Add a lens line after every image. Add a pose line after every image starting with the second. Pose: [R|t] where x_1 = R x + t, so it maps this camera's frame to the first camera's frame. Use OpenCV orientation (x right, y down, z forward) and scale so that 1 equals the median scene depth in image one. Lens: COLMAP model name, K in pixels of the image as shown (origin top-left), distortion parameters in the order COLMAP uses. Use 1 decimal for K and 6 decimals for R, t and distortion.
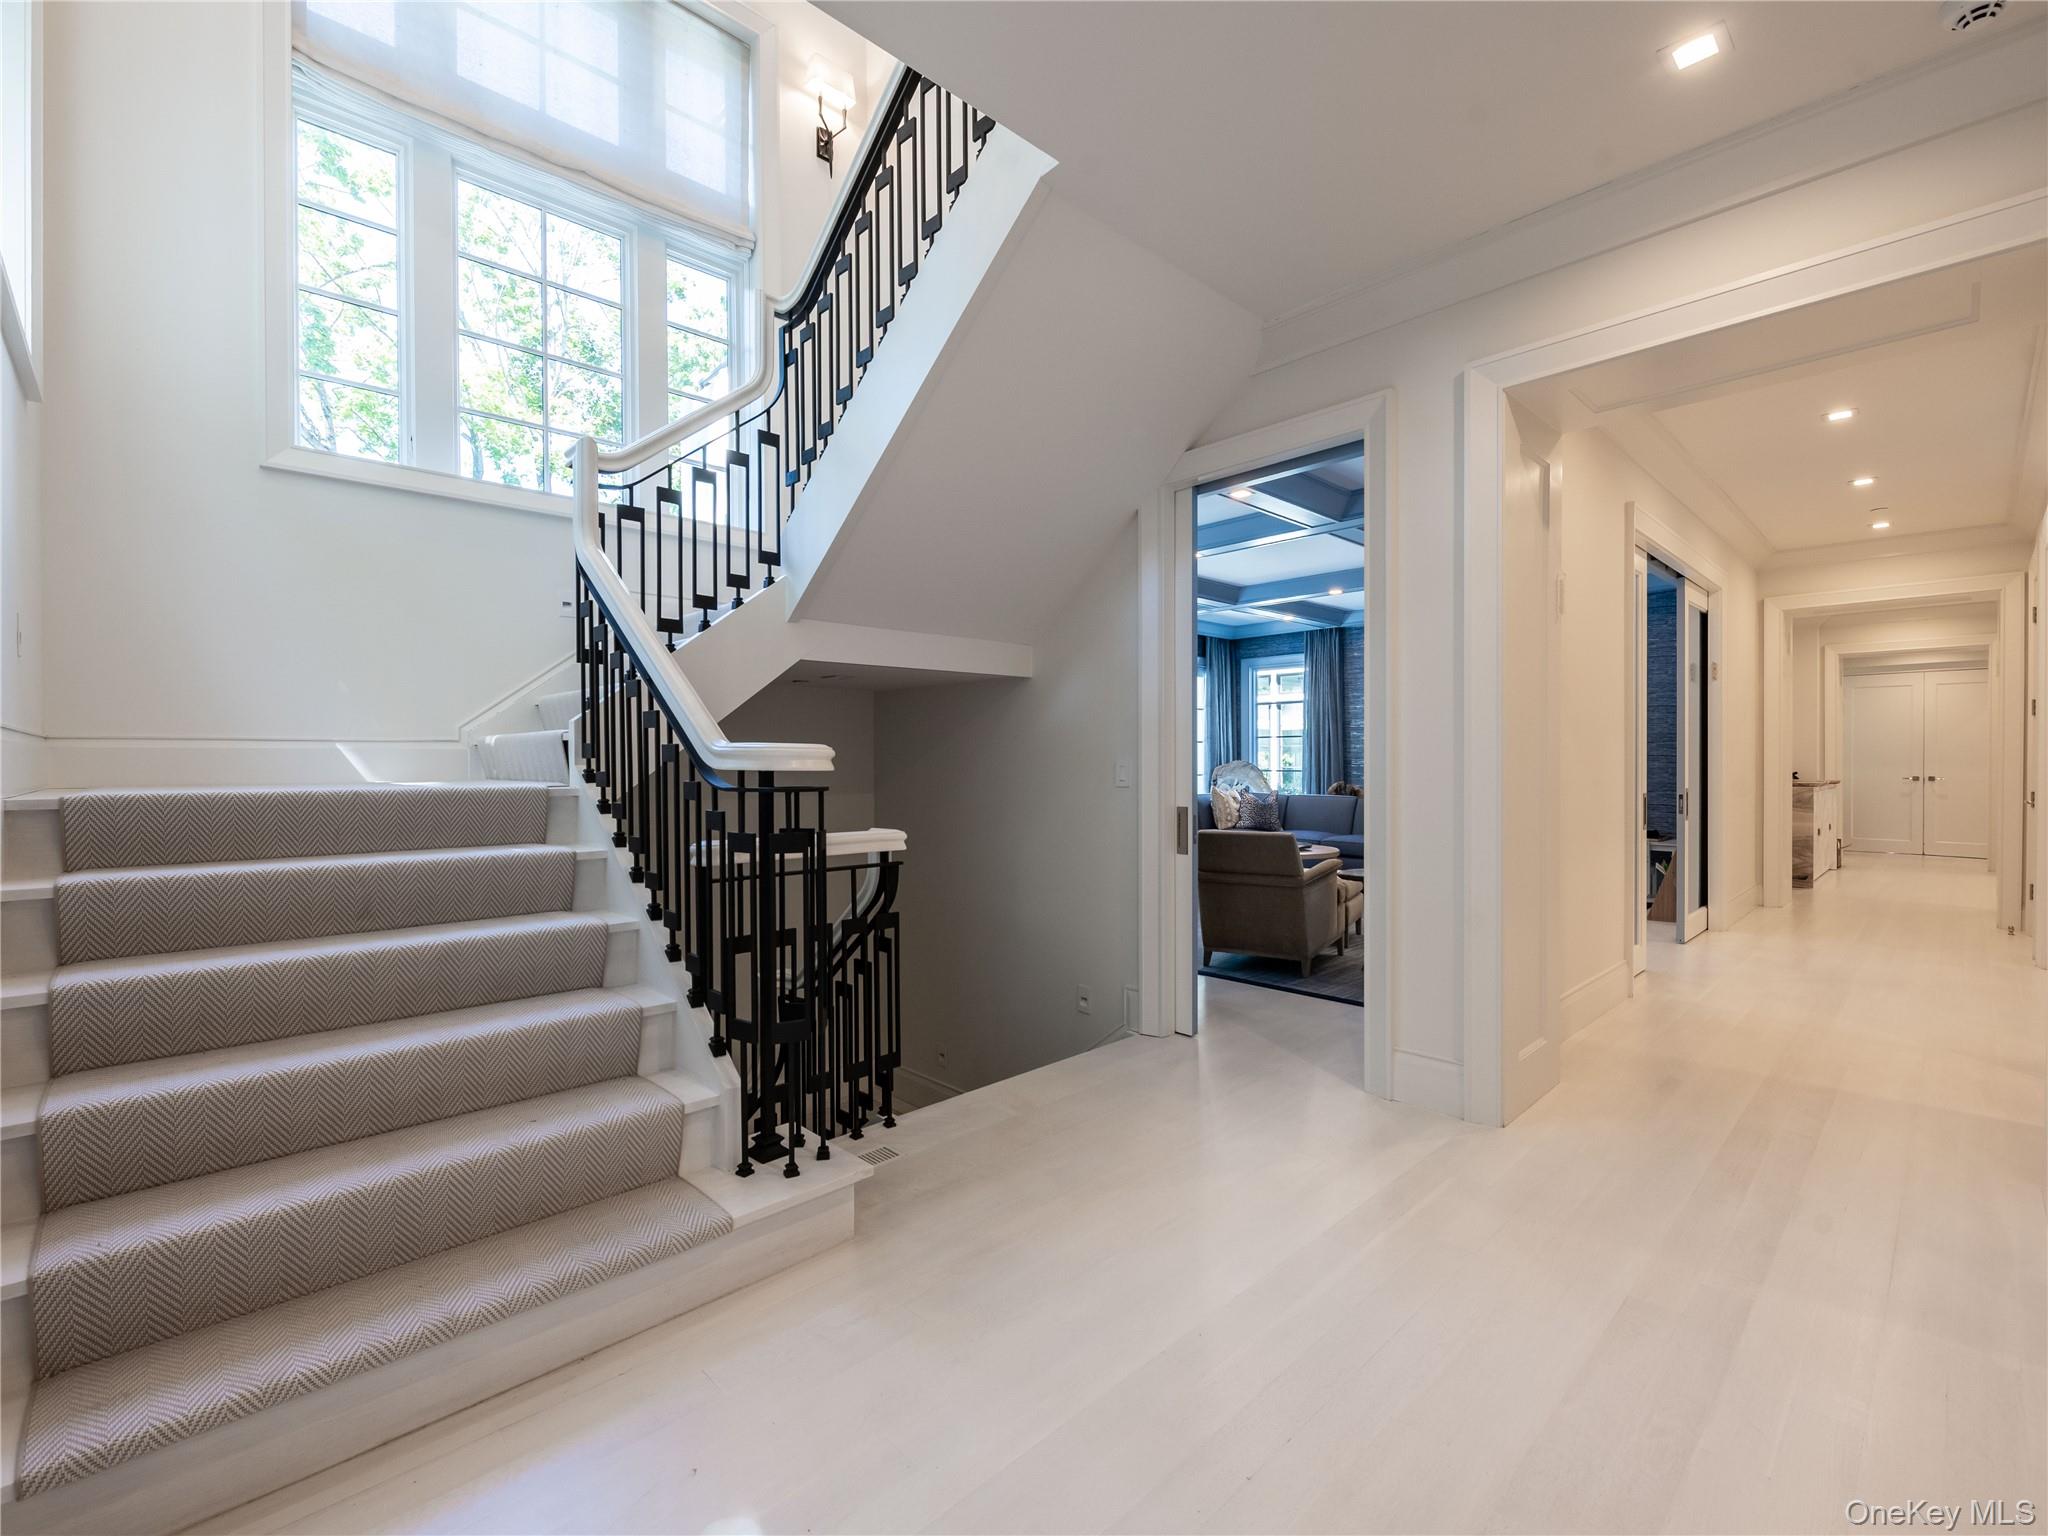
lens RADIAL K [[919.5, 0, 1024.0], [0, 919.5, 768.0], [0, 0, 1]] dist [-0.000511, -0.004726]
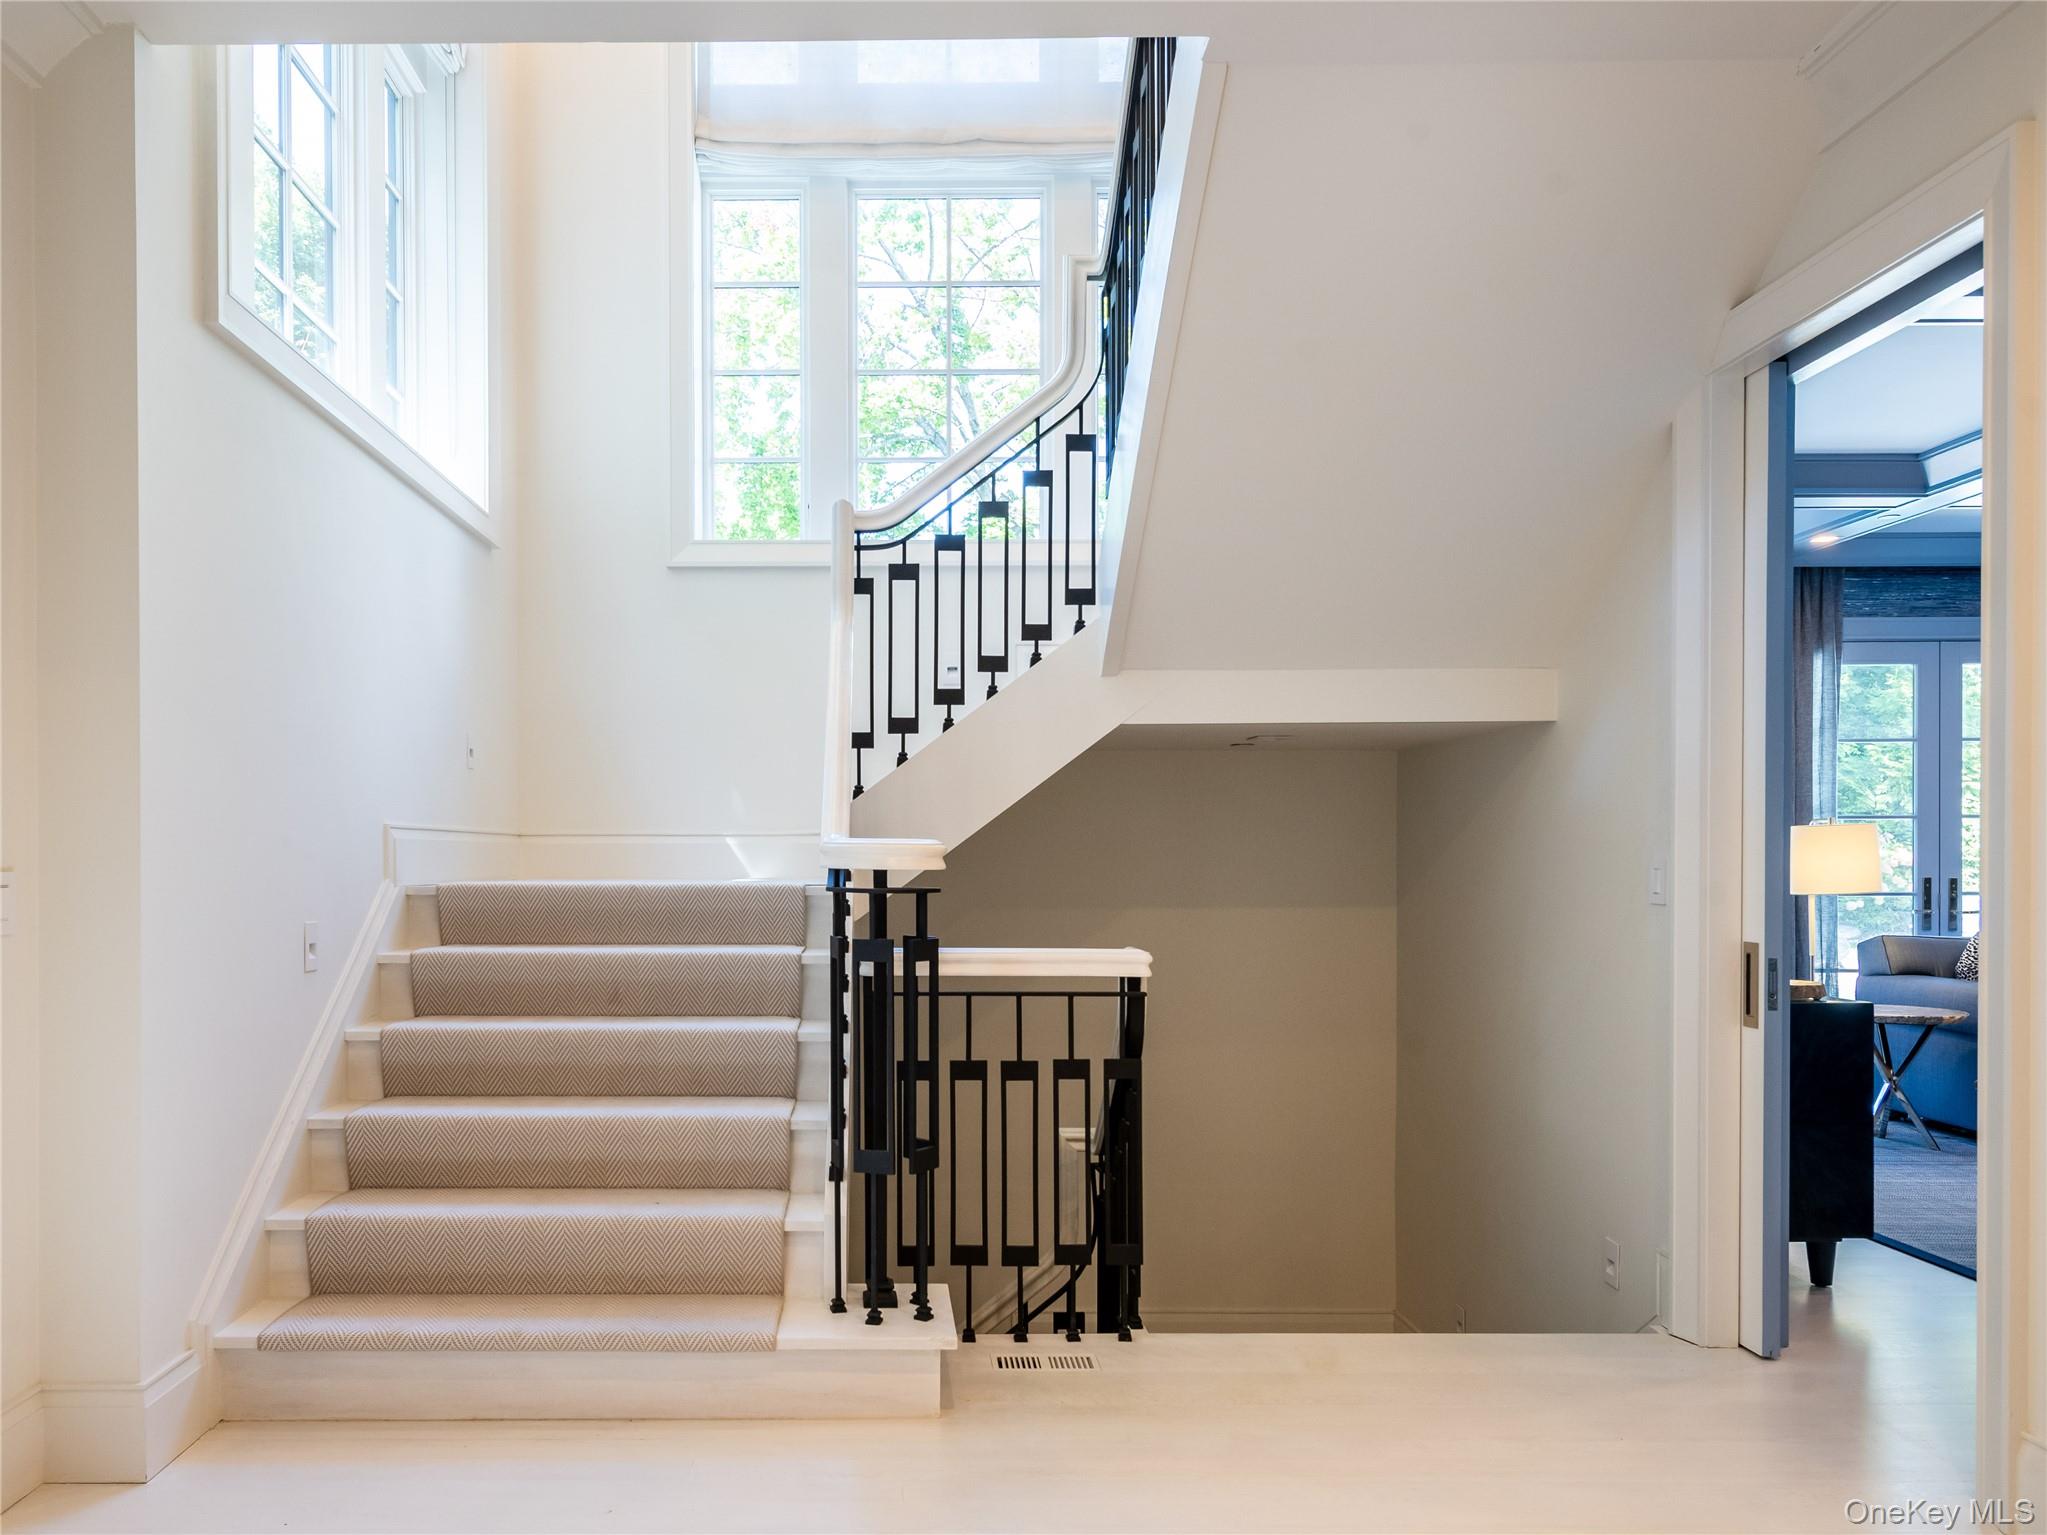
lens RADIAL K [[1648.4, 0, 1023.2], [0, 1648.4, 874.4], [0, 0, 1]] dist [0.000852, -0.002988]
pose [[0.711738, 0.010358, -0.702368, 0.693080], [-0.008043, 0.999946, 0.006596, -0.002662], [0.702399, 0.000955, 0.711783, -0.025221]]
